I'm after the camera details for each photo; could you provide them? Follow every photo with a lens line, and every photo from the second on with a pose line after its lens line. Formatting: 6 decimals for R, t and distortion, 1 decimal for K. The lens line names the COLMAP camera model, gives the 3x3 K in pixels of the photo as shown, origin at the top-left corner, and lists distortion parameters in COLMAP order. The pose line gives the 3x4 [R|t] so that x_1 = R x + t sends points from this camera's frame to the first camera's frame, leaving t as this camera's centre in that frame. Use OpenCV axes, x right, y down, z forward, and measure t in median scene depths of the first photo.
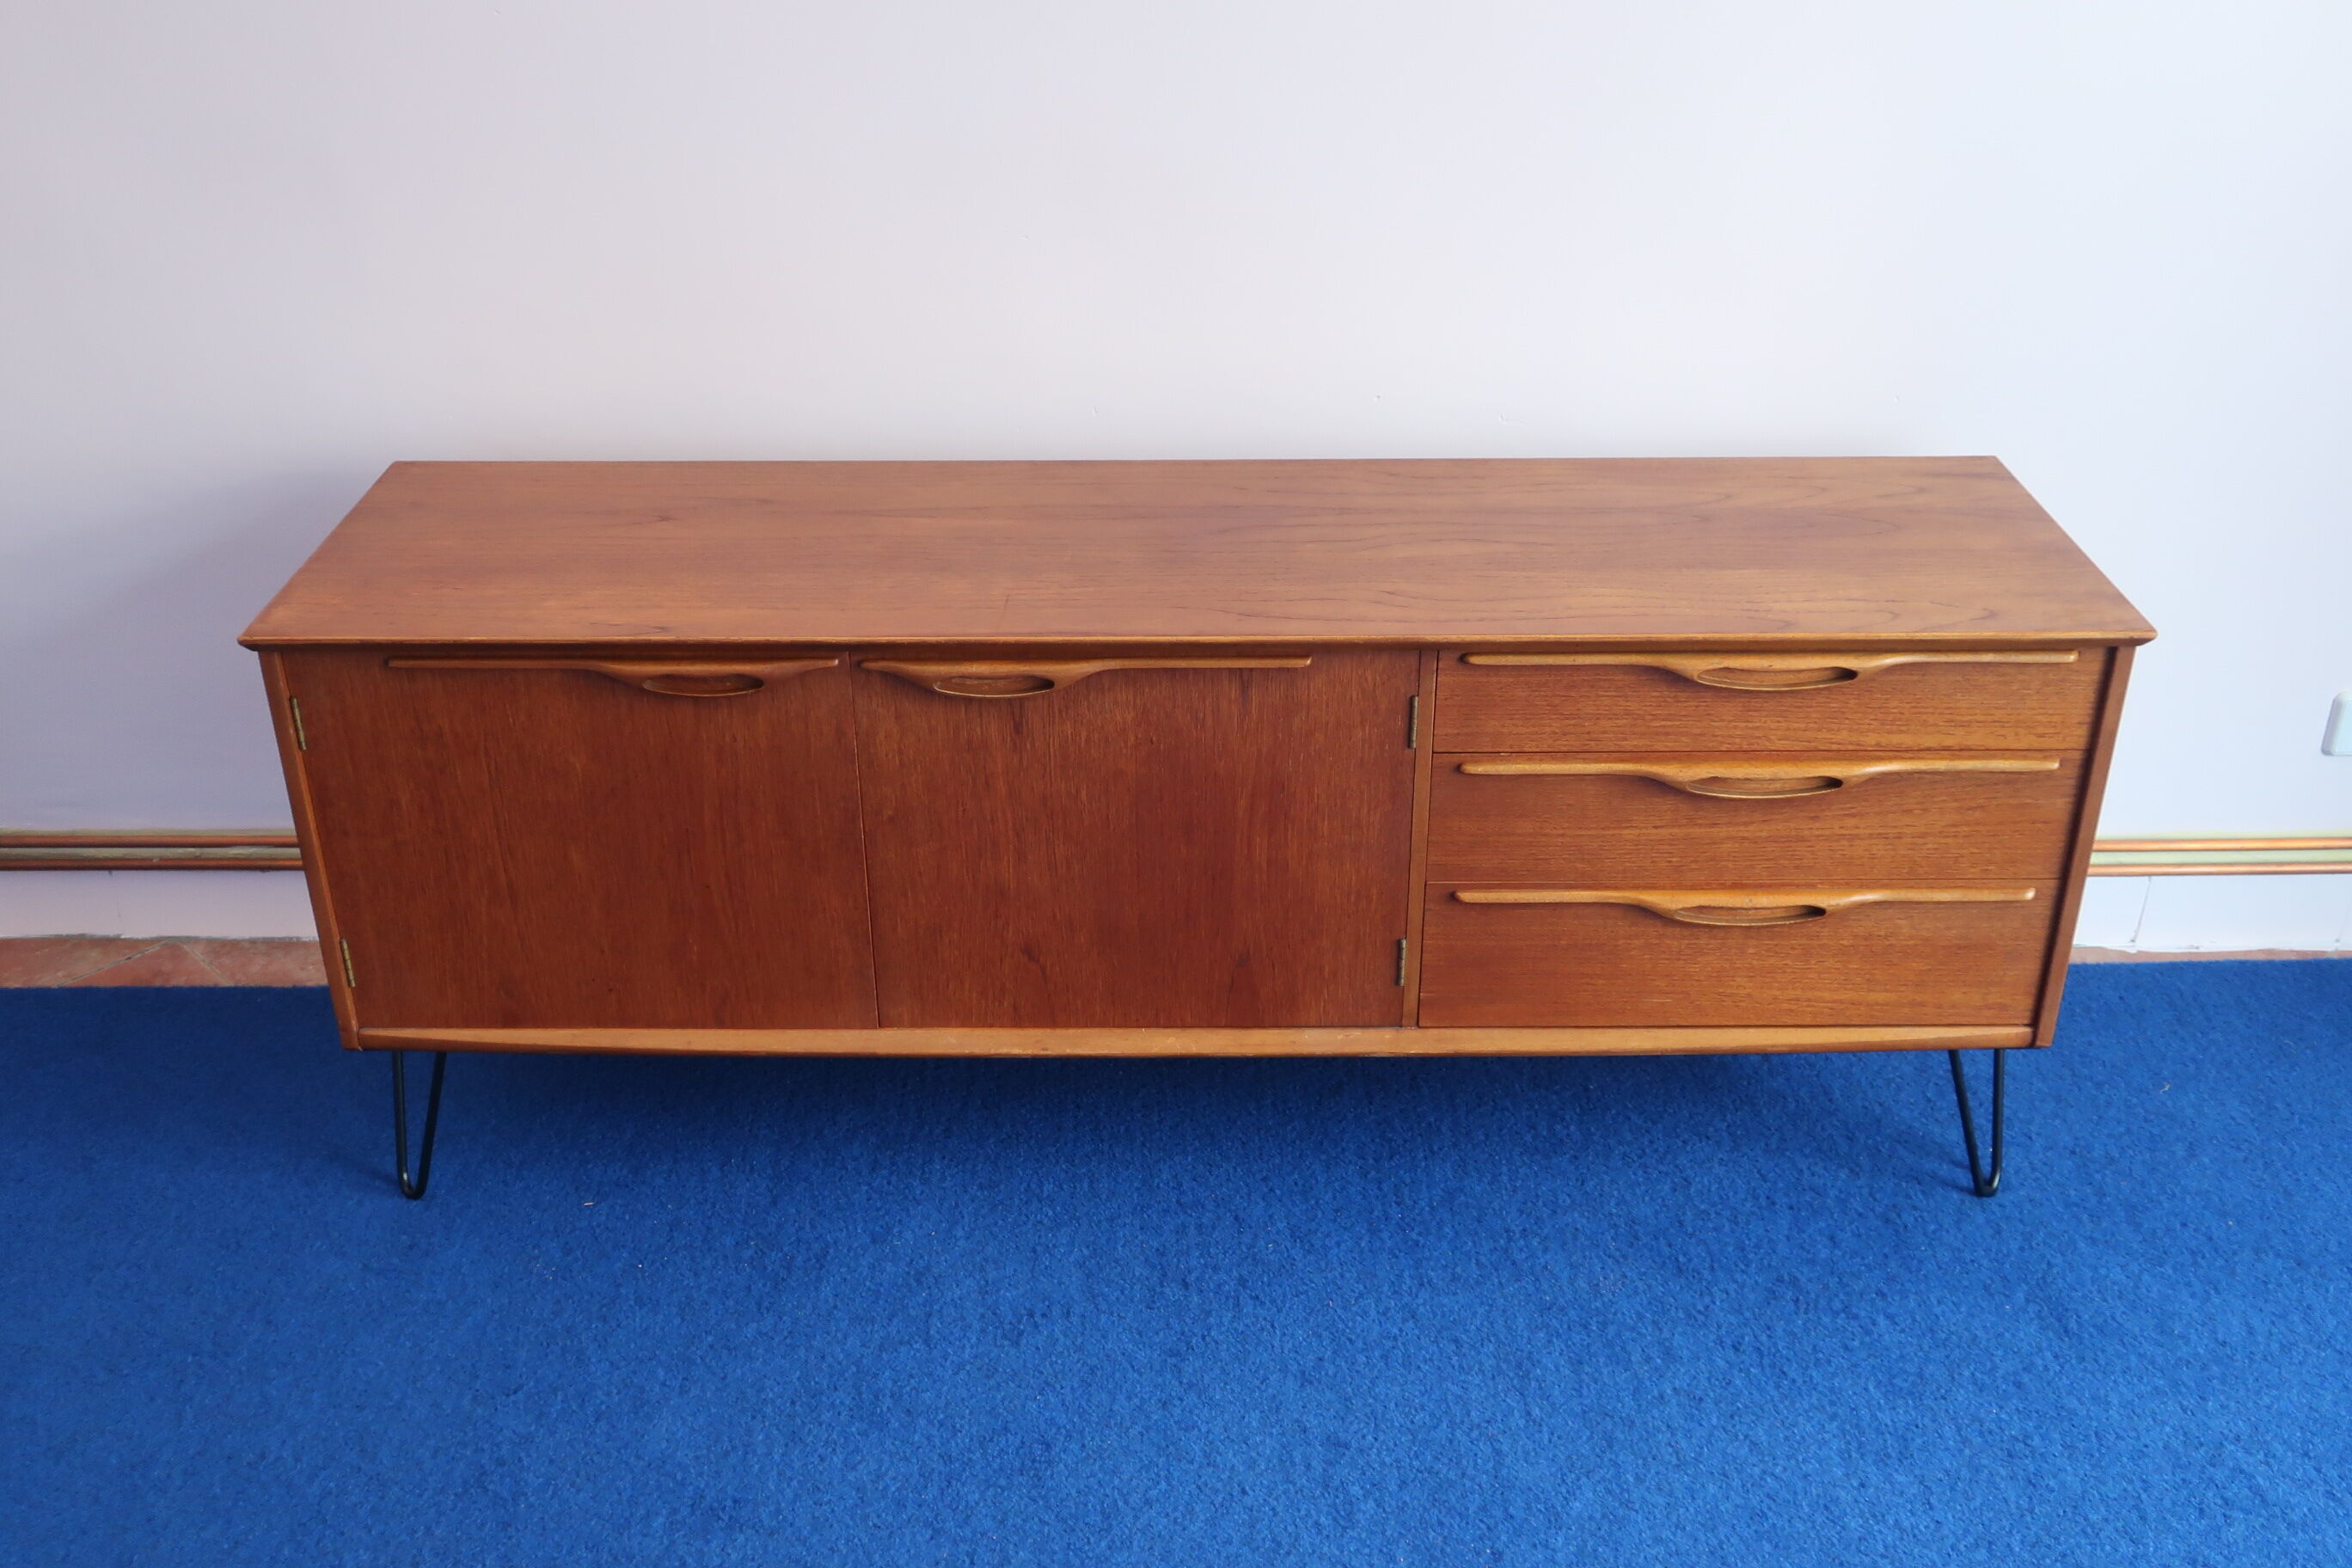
lens RADIAL K [[2227.6, 0, 1165.1], [0, 2227.6, 772.7], [0, 0, 1]] dist [0.013846, 0.000000]
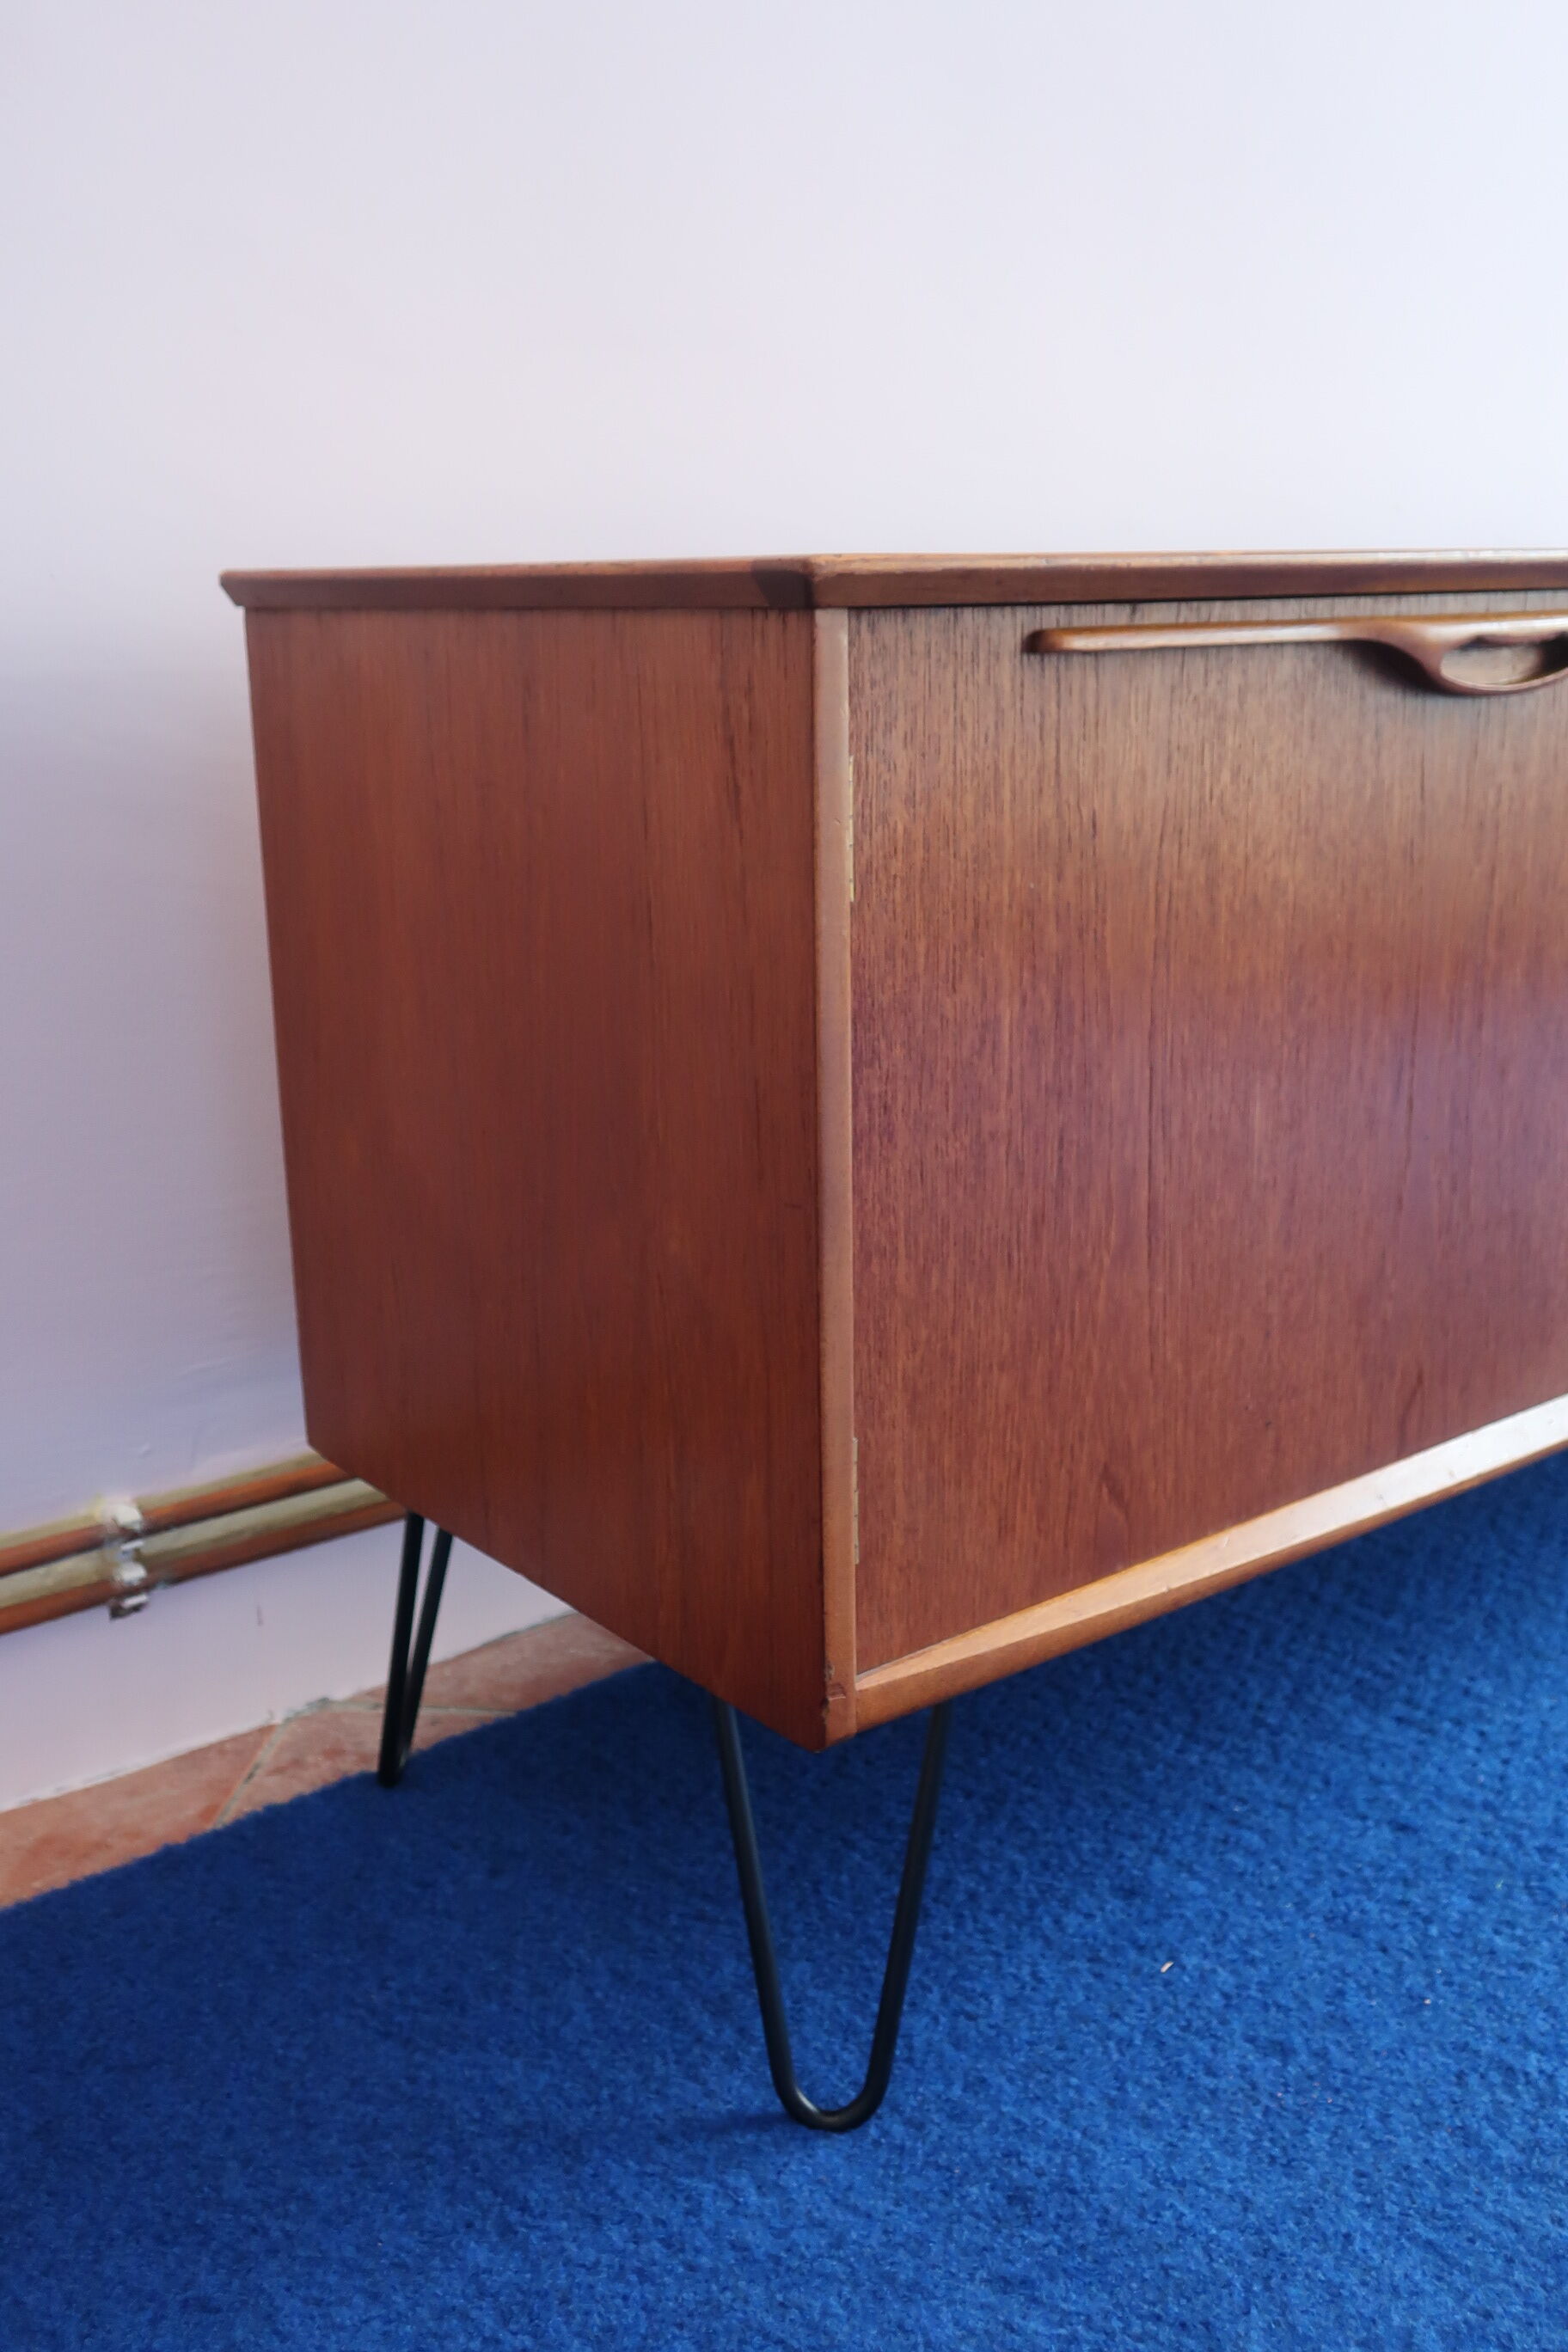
lens RADIAL K [[2227.6, 0, 786.0], [0, 2227.6, 1173.1], [0, 0, 1]] dist [0.013846, 0.000000]
pose [[0.776994, -0.168204, 0.606620, -0.627292], [0.305701, 0.943207, -0.130027, 0.080572], [-0.550298, 0.286474, 0.784286, 0.695101]]
